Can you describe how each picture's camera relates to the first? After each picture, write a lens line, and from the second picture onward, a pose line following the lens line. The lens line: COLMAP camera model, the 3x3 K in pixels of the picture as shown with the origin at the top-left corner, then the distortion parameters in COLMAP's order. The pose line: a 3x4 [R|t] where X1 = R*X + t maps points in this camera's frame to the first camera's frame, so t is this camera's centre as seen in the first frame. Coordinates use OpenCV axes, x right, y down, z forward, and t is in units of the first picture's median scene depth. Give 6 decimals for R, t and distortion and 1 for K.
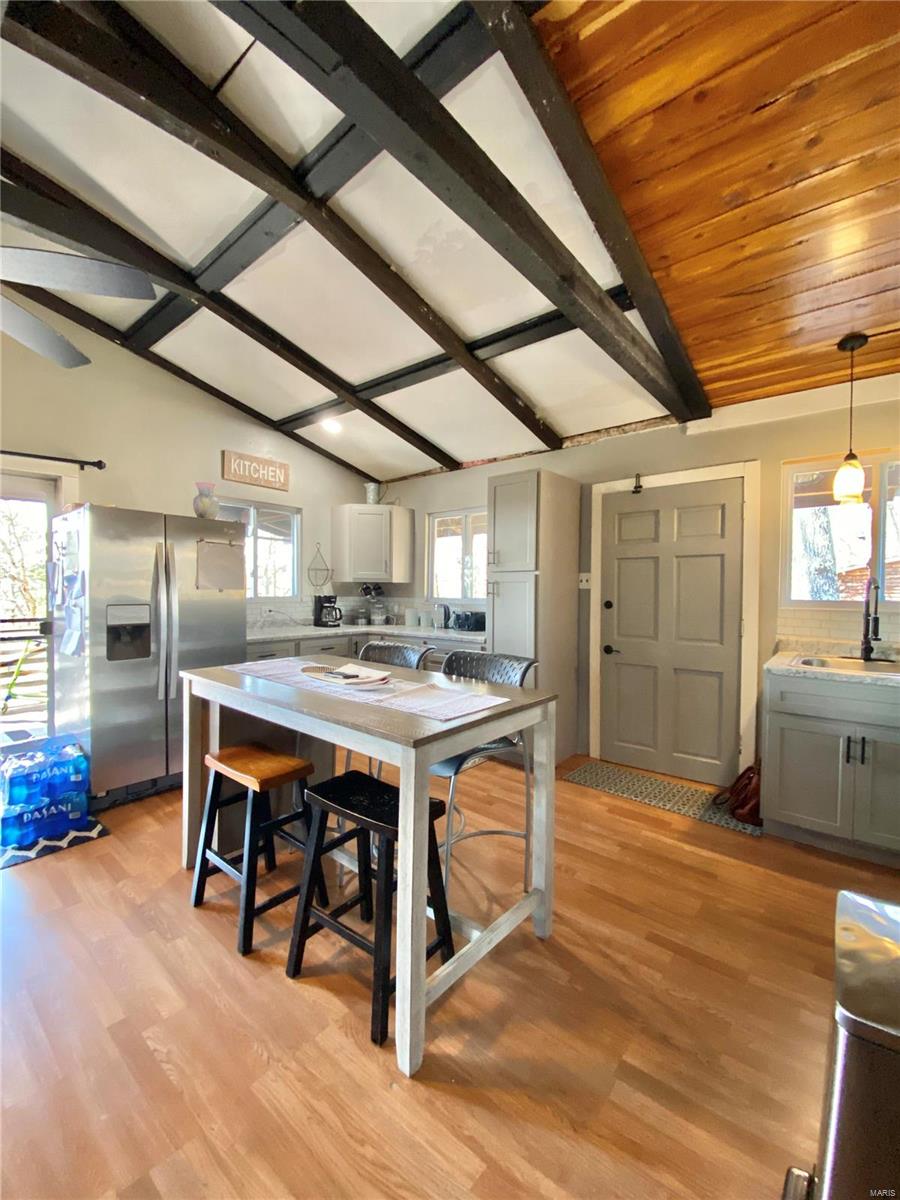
lens RADIAL K [[497.4, 0, 447.5], [0, 497.4, 590.9], [0, 0, 1]] dist [-0.000289, -0.000289]
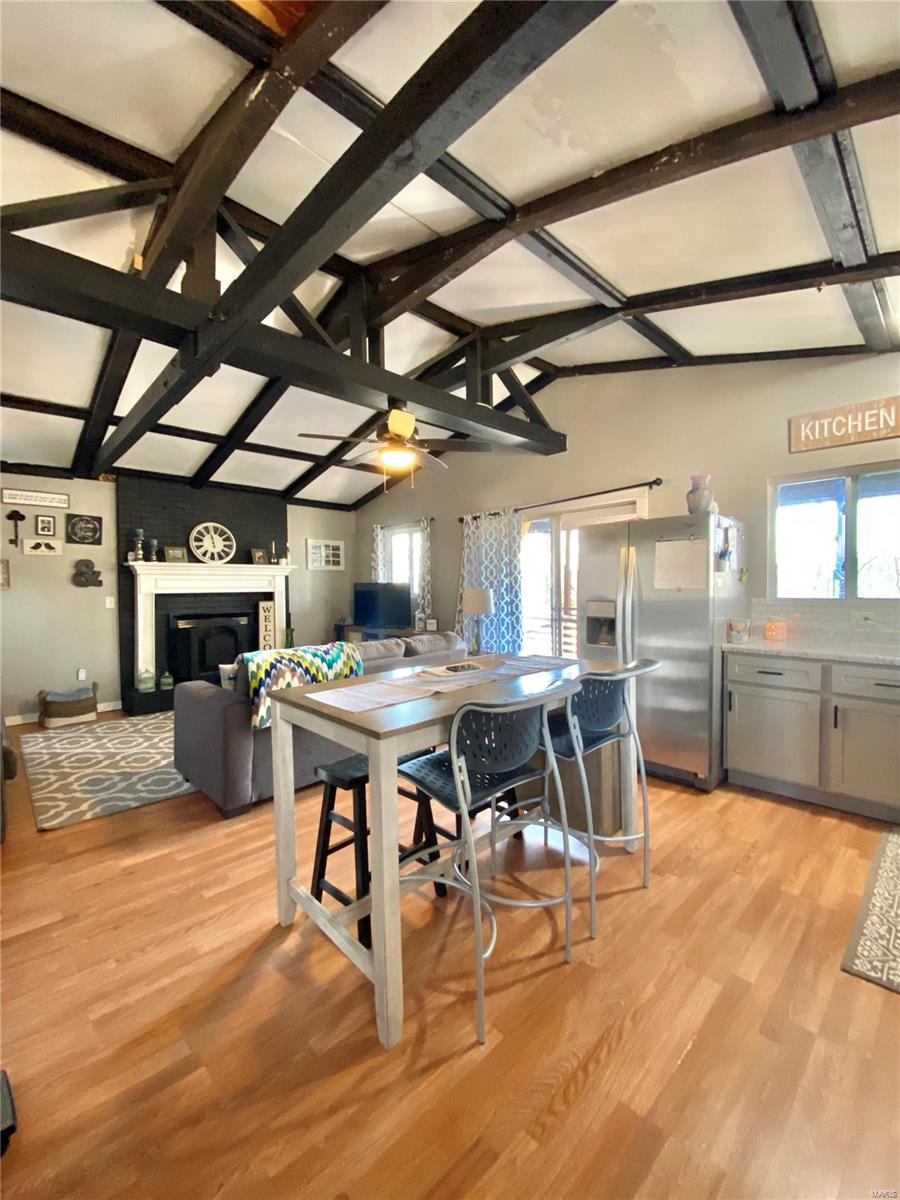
lens RADIAL K [[497.4, 0, 447.5], [0, 497.4, 590.9], [0, 0, 1]] dist [-0.000289, -0.000289]
pose [[-0.108741, 0.002249, -0.994068, 0.602544], [-0.002301, 0.999994, 0.002514, 0.000601], [0.994067, 0.002560, -0.108735, 0.748097]]
